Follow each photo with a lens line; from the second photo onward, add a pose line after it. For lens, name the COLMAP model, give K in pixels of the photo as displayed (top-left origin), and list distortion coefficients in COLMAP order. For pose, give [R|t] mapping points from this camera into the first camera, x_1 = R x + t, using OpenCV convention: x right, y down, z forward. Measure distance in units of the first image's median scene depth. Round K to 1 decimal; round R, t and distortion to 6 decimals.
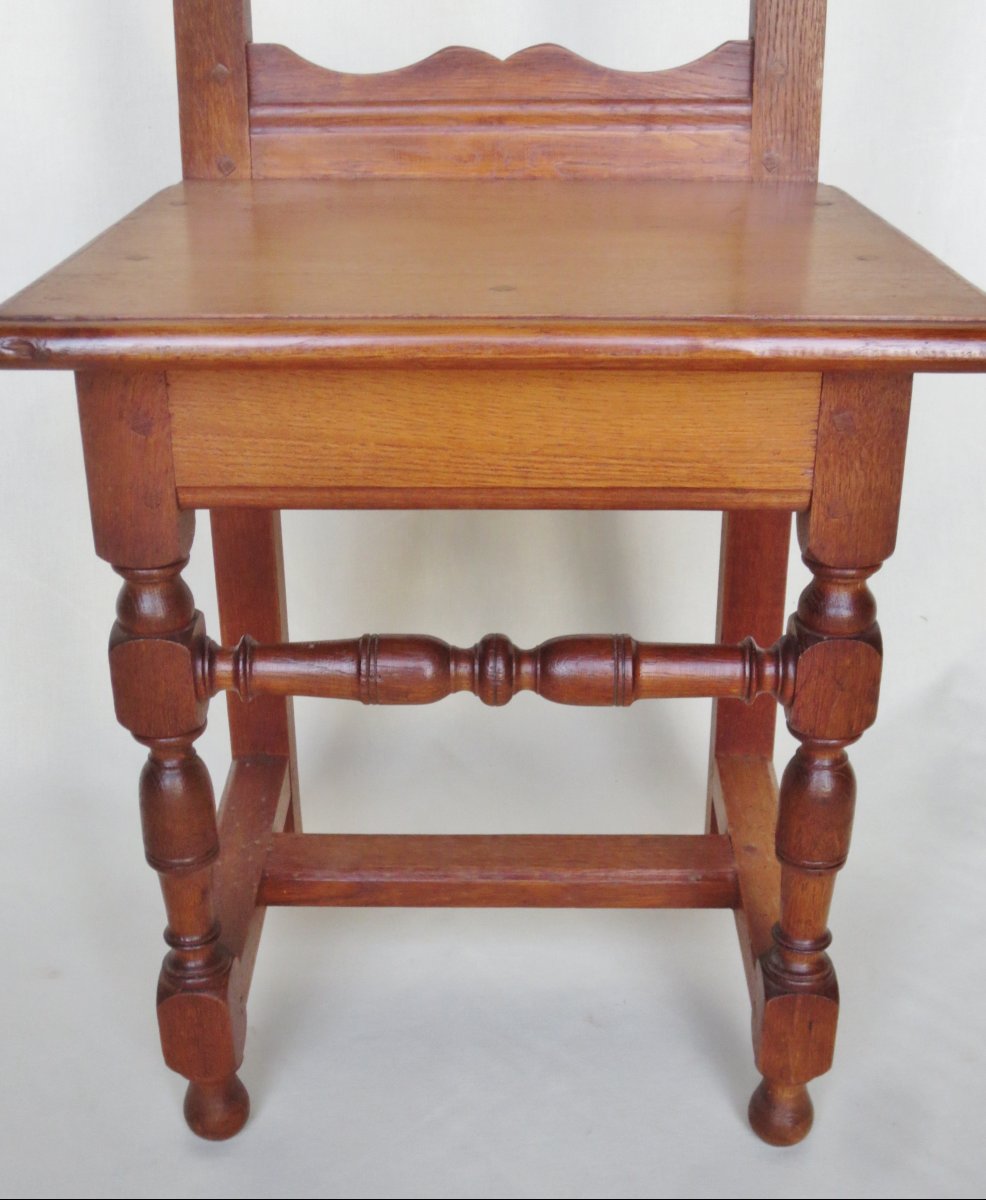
lens RADIAL K [[1585.8, 0, 471.9], [0, 1585.8, 604.1], [0, 0, 1]] dist [-0.043033, -0.001361]
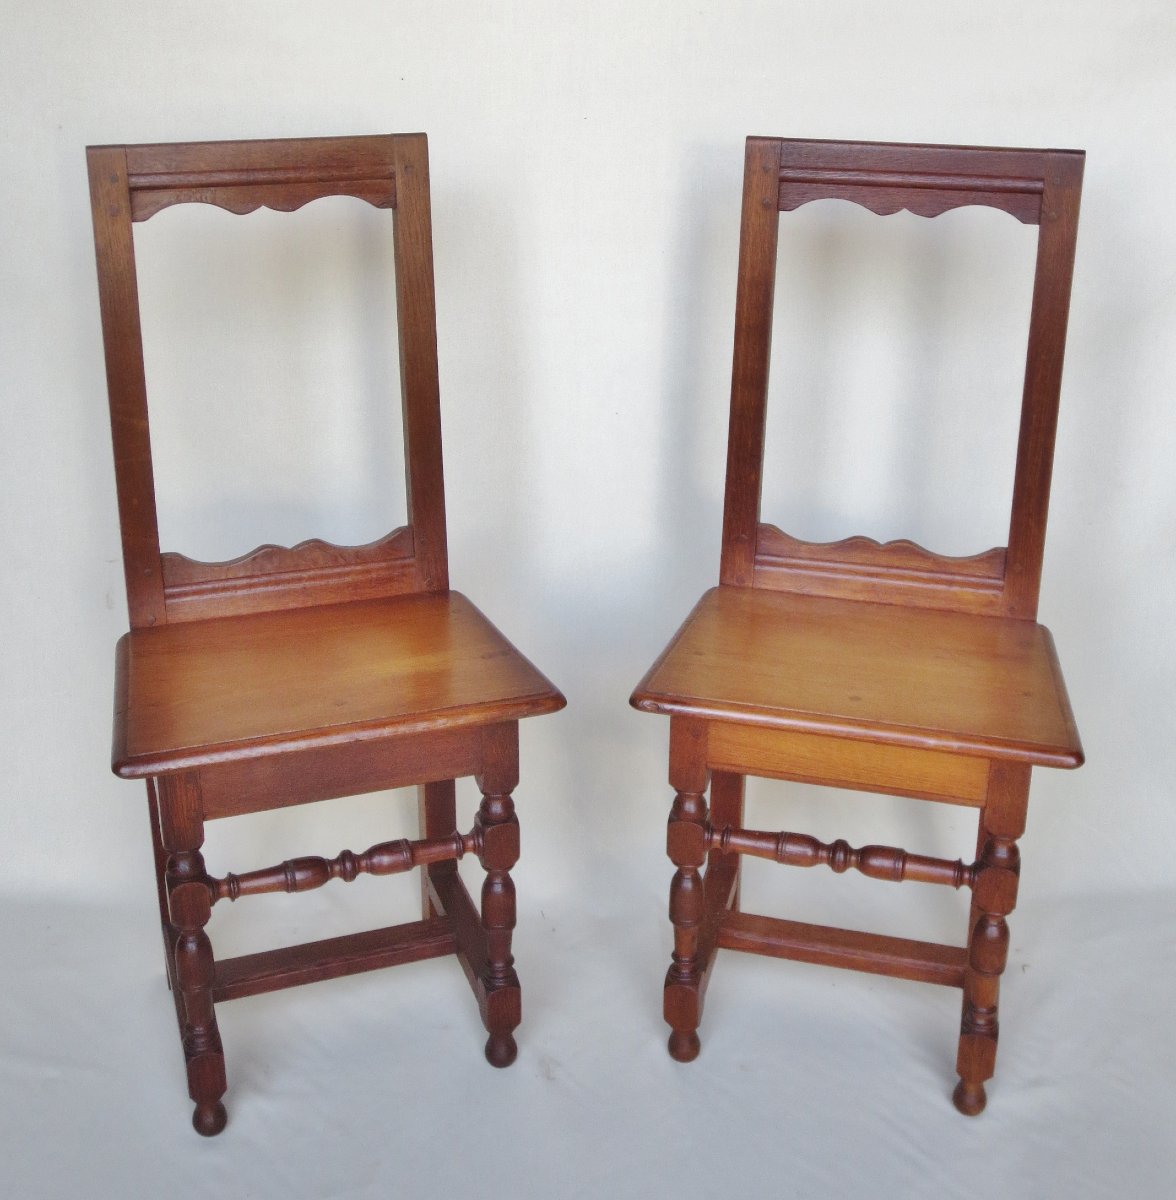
lens RADIAL K [[1533.2, 0, 590.4], [0, 1533.2, 472.8], [0, 0, 1]] dist [-0.021322, -0.009337]
pose [[0.971228, 0.095609, -0.218119, 0.081886], [-0.118808, 0.988283, -0.095824, -0.215131], [0.206401, 0.118981, 0.971207, -1.068093]]
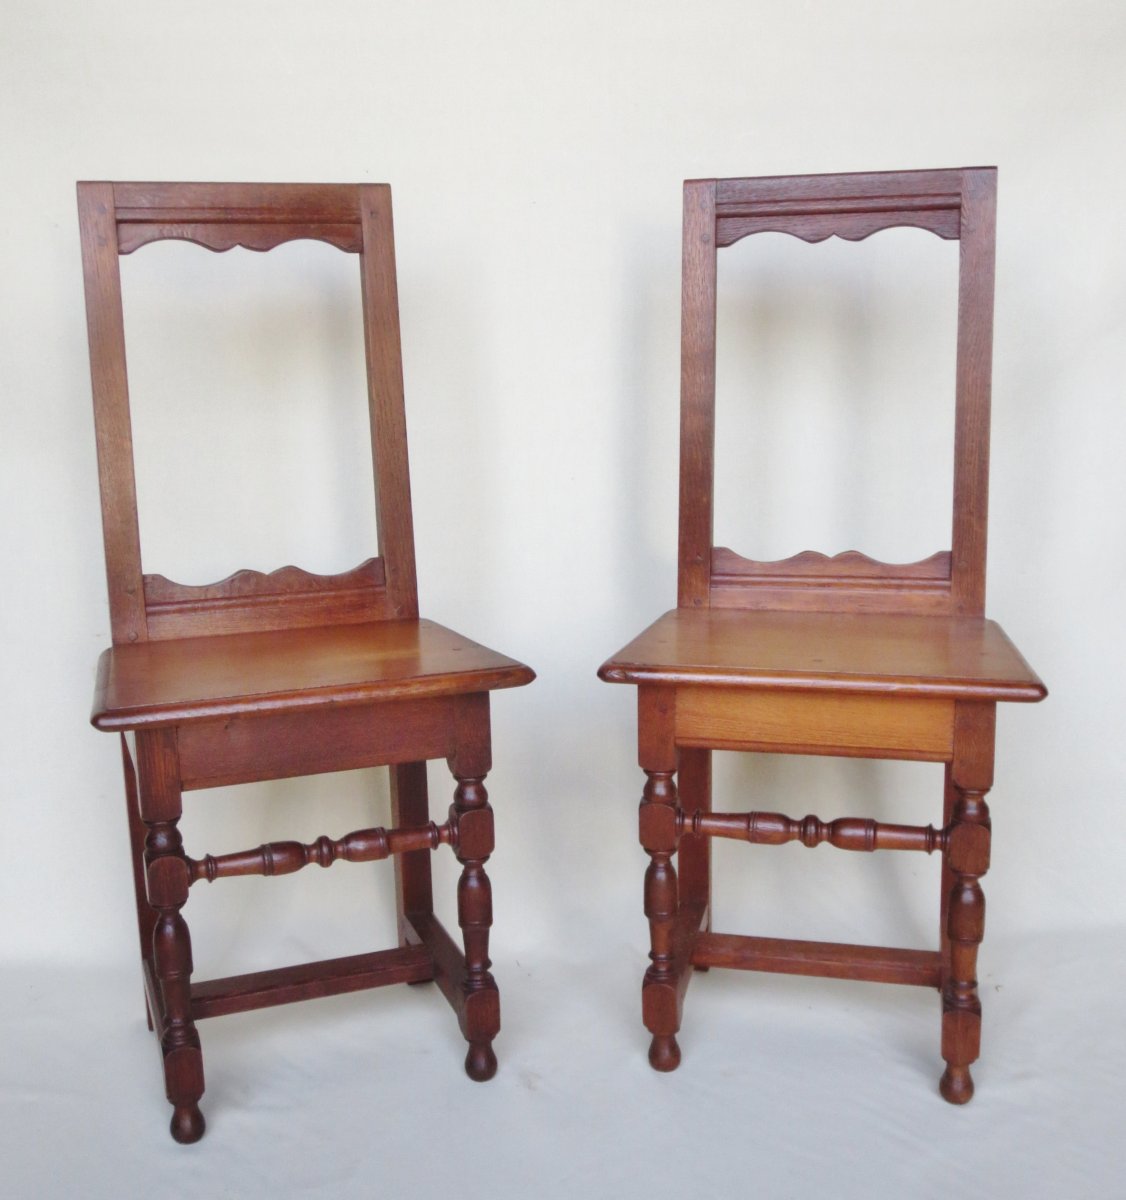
lens RADIAL K [[1380.0, 0, 534.8], [0, 1380.0, 603.3], [0, 0, 1]] dist [-0.023932, 0.005338]
pose [[0.972262, 0.031628, -0.231744, 0.068478], [-0.087115, 0.968494, -0.233304, 0.195524], [0.217064, 0.247021, 0.944385, -0.880344]]
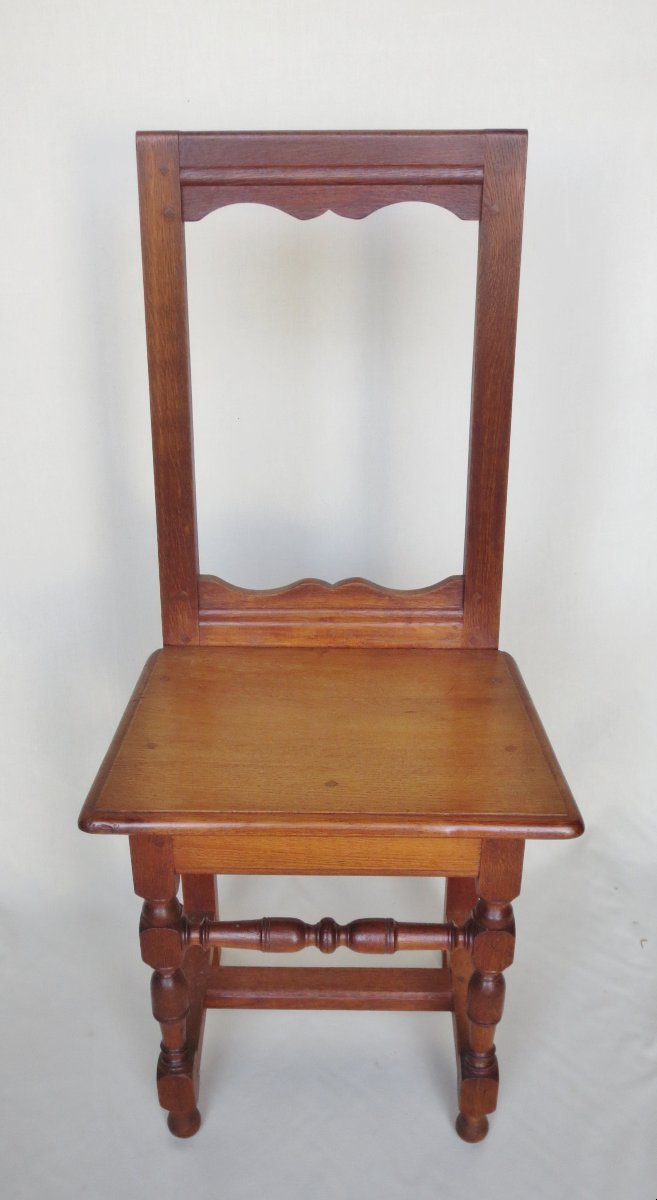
lens RADIAL K [[1200.3, 0, 309.4], [0, 1200.3, 623.7], [0, 0, 1]] dist [-0.012624, -0.013602]
pose [[0.999996, 0.002457, 0.001324, -0.010418], [-0.002541, 0.997719, 0.067457, -0.420895], [-0.001155, -0.067460, 0.997721, -0.466224]]
